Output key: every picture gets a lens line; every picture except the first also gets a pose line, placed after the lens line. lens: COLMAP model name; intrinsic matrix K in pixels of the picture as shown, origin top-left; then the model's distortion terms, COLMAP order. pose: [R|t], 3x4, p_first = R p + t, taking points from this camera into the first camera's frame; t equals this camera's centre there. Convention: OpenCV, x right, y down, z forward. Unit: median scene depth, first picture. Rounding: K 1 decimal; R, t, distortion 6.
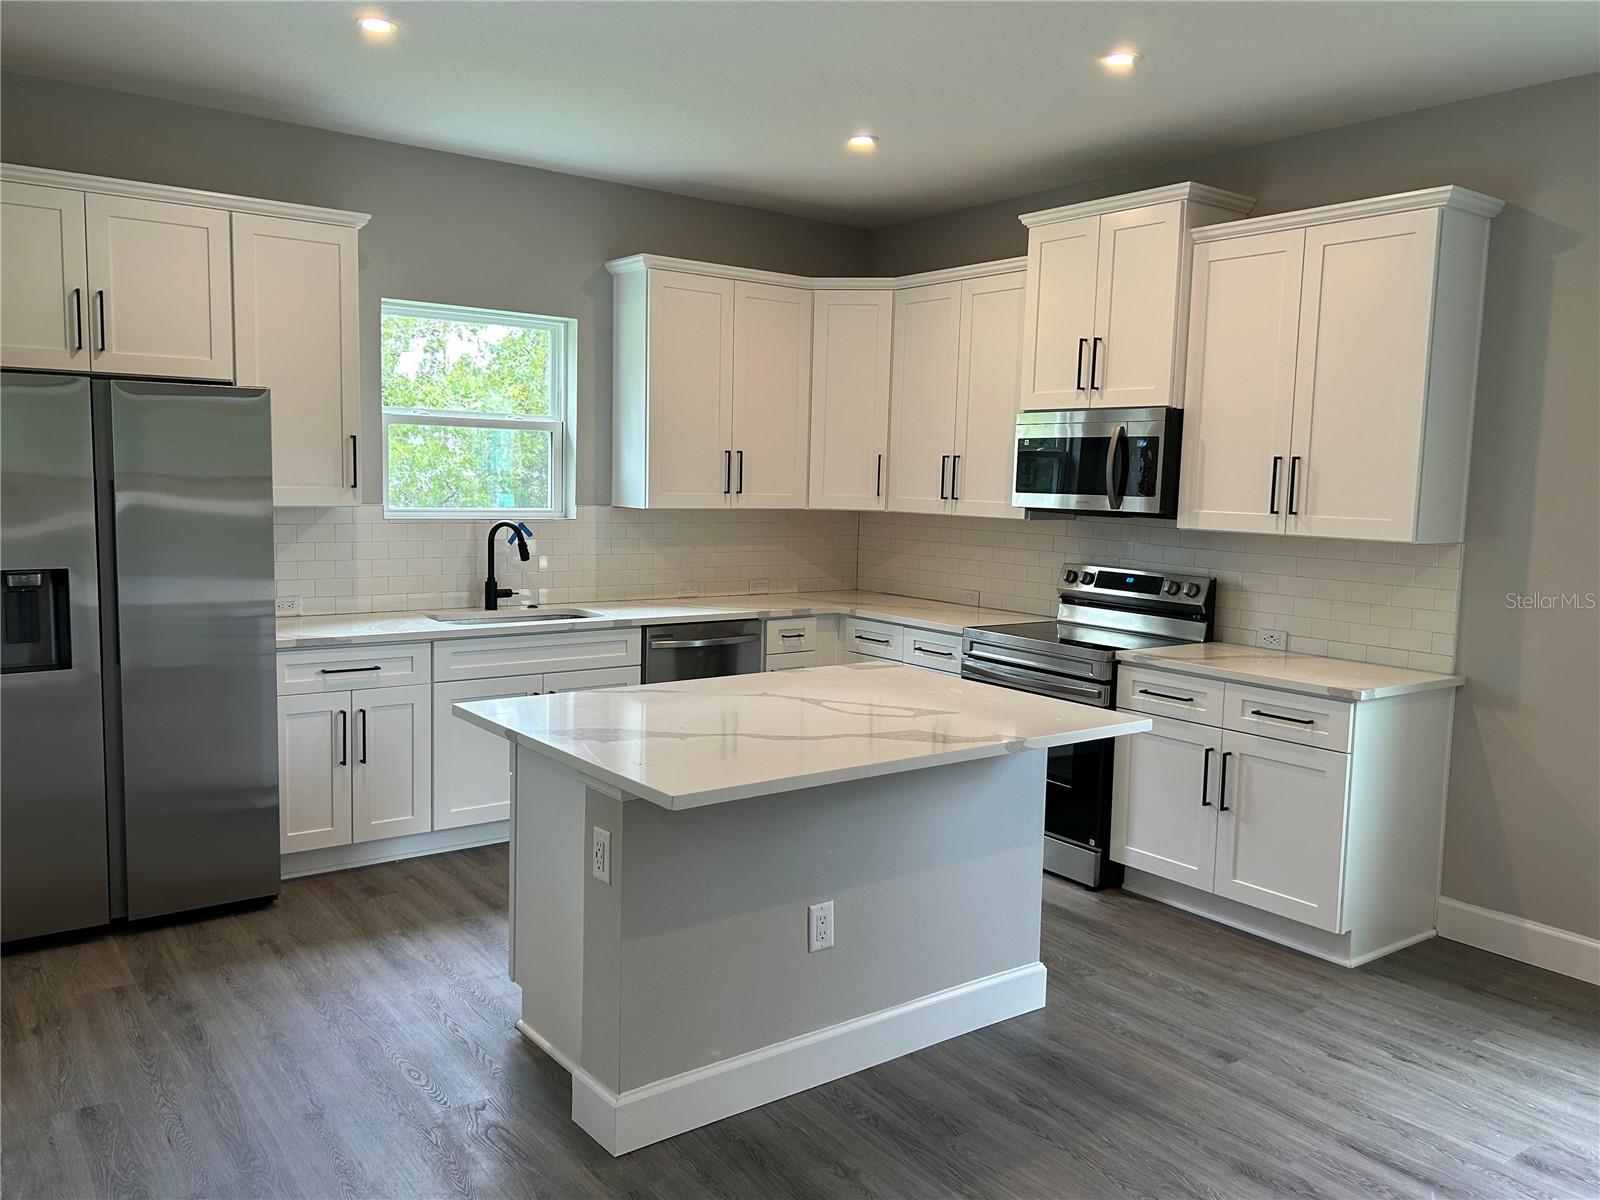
lens RADIAL K [[1239.0, 0, 802.3], [0, 1239.0, 607.3], [0, 0, 1]] dist [0.054847, -0.071591]
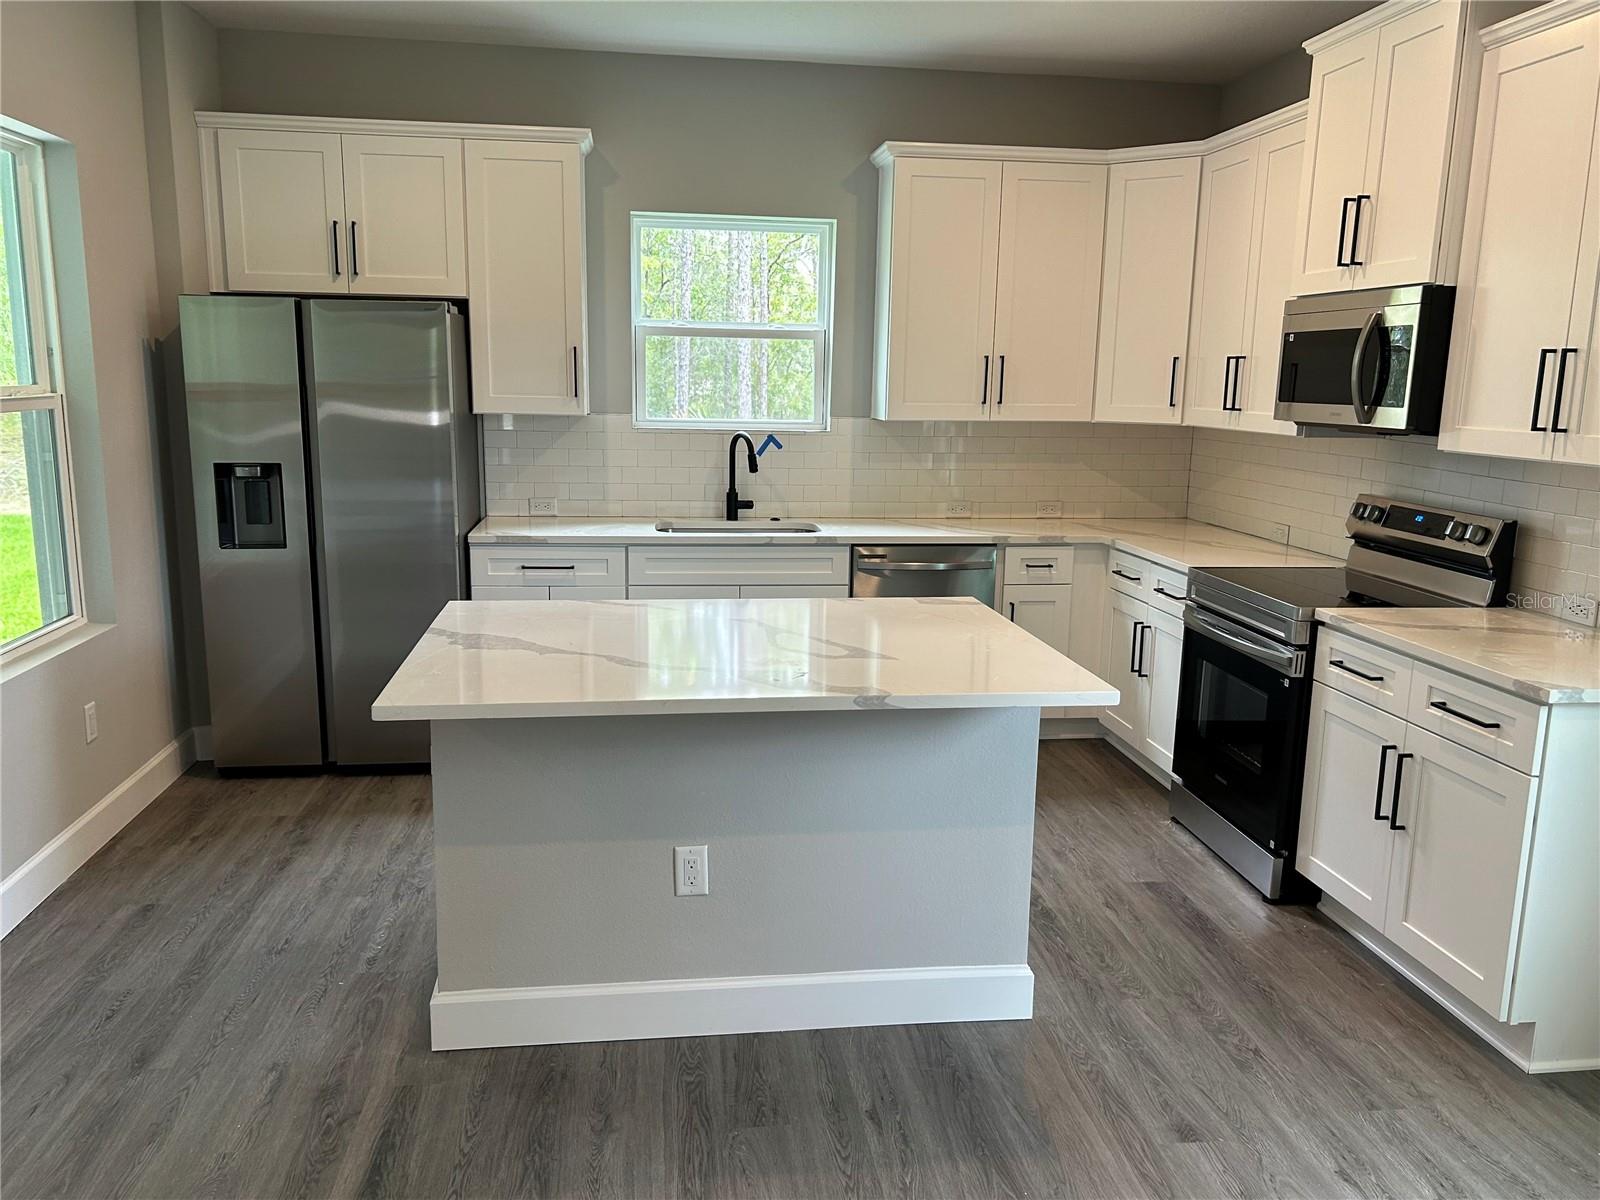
lens RADIAL K [[1239.0, 0, 796.9], [0, 1239.0, 623.8], [0, 0, 1]] dist [0.054847, -0.071591]
pose [[0.872645, 0.087245, -0.480499, 0.363647], [-0.049905, 0.994693, 0.089975, -0.009264], [0.485799, -0.054537, 0.872367, 0.172800]]
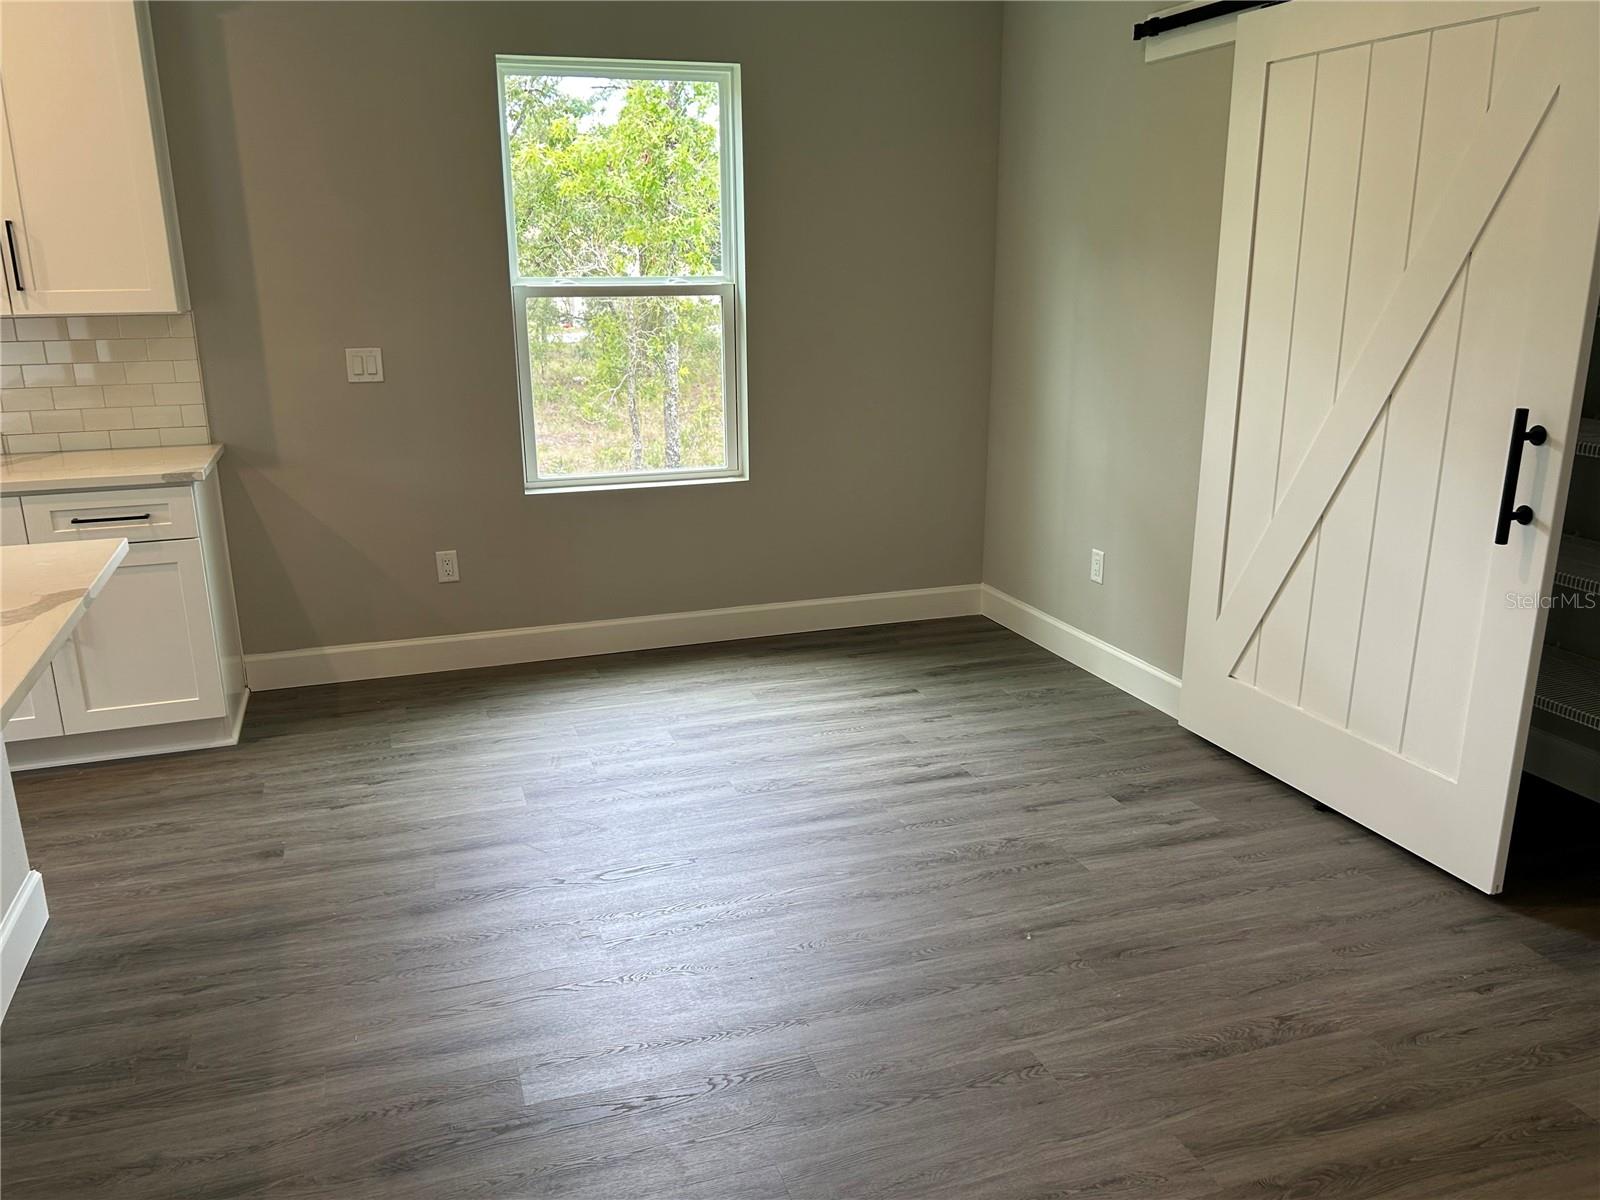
lens RADIAL K [[1239.0, 0, 794.6], [0, 1239.0, 609.7], [0, 0, 1]] dist [0.054847, -0.071591]
pose [[0.308062, -0.288117, 0.906690, -0.286495], [0.119217, 0.957218, 0.263667, -0.027518], [-0.943867, 0.026867, 0.329231, 0.215769]]
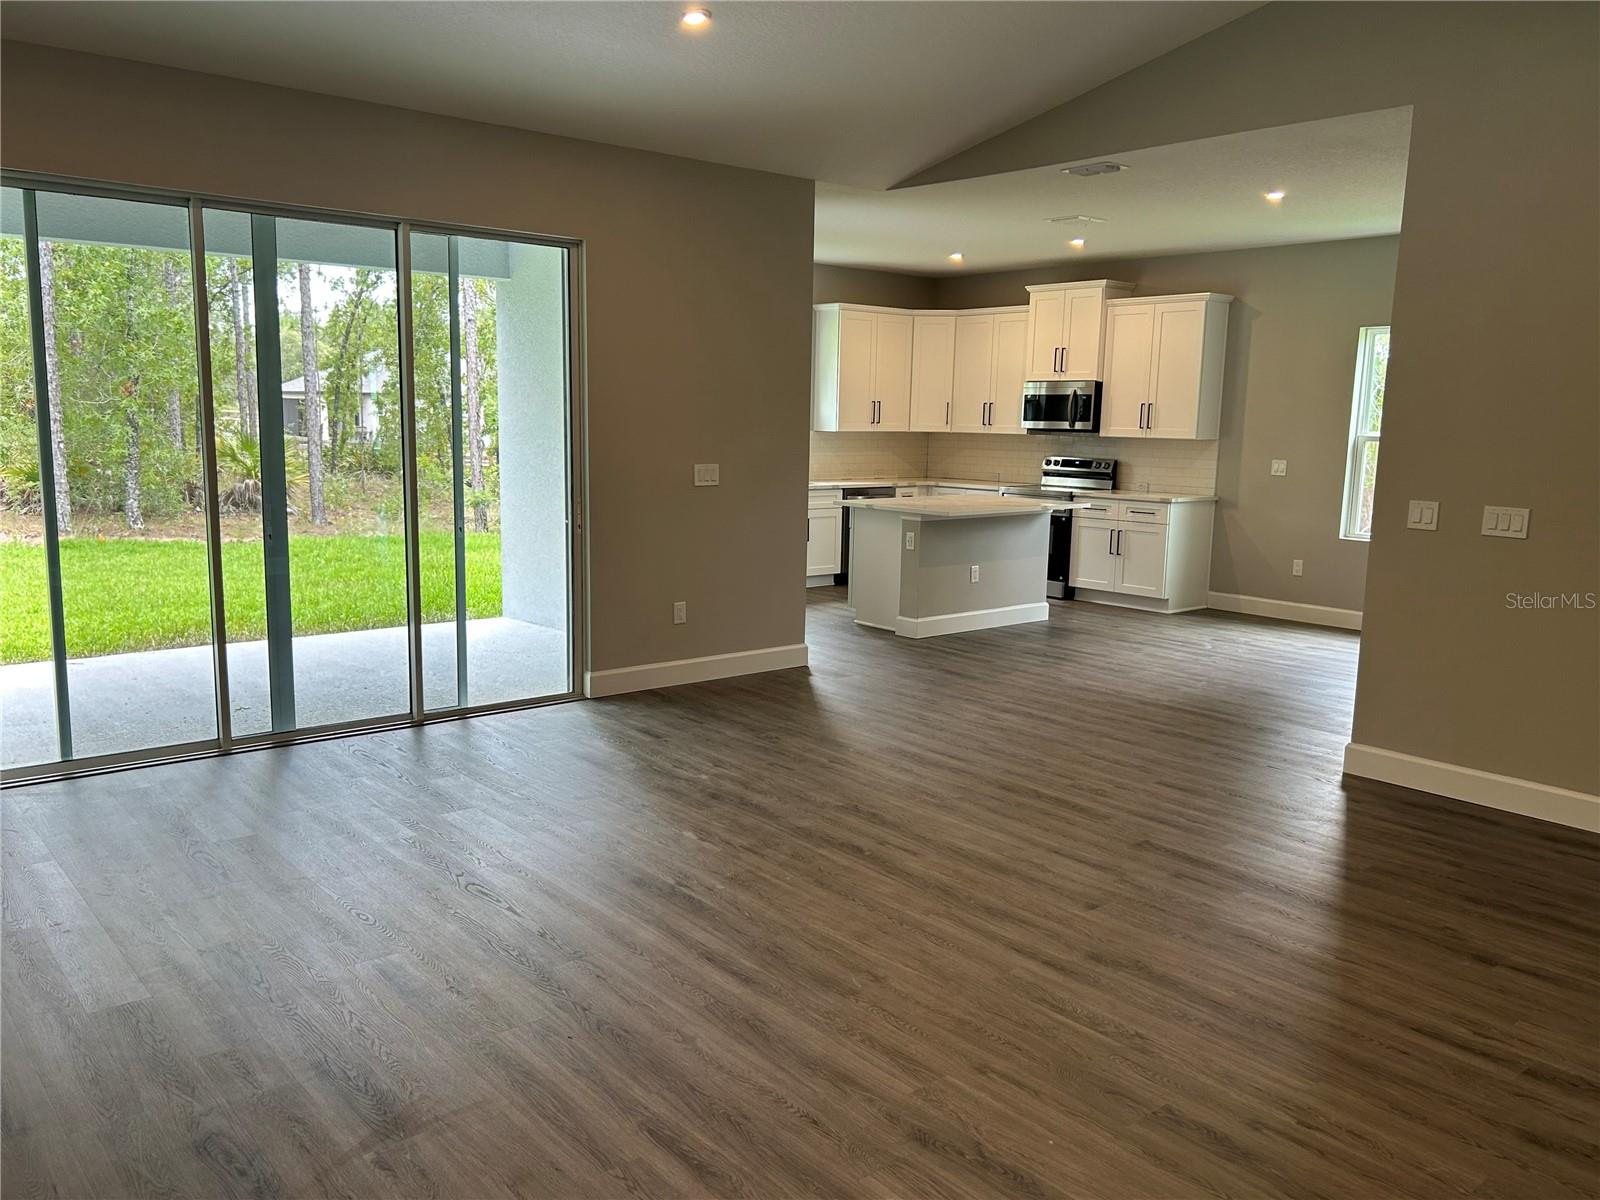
lens RADIAL K [[1239.0, 0, 787.0], [0, 1239.0, 633.8], [0, 0, 1]] dist [0.054847, -0.071591]
pose [[0.998651, -0.016432, 0.049256, -0.399517], [0.013066, 0.997607, 0.067895, 0.140097], [-0.050254, -0.067160, 0.996476, -1.300307]]
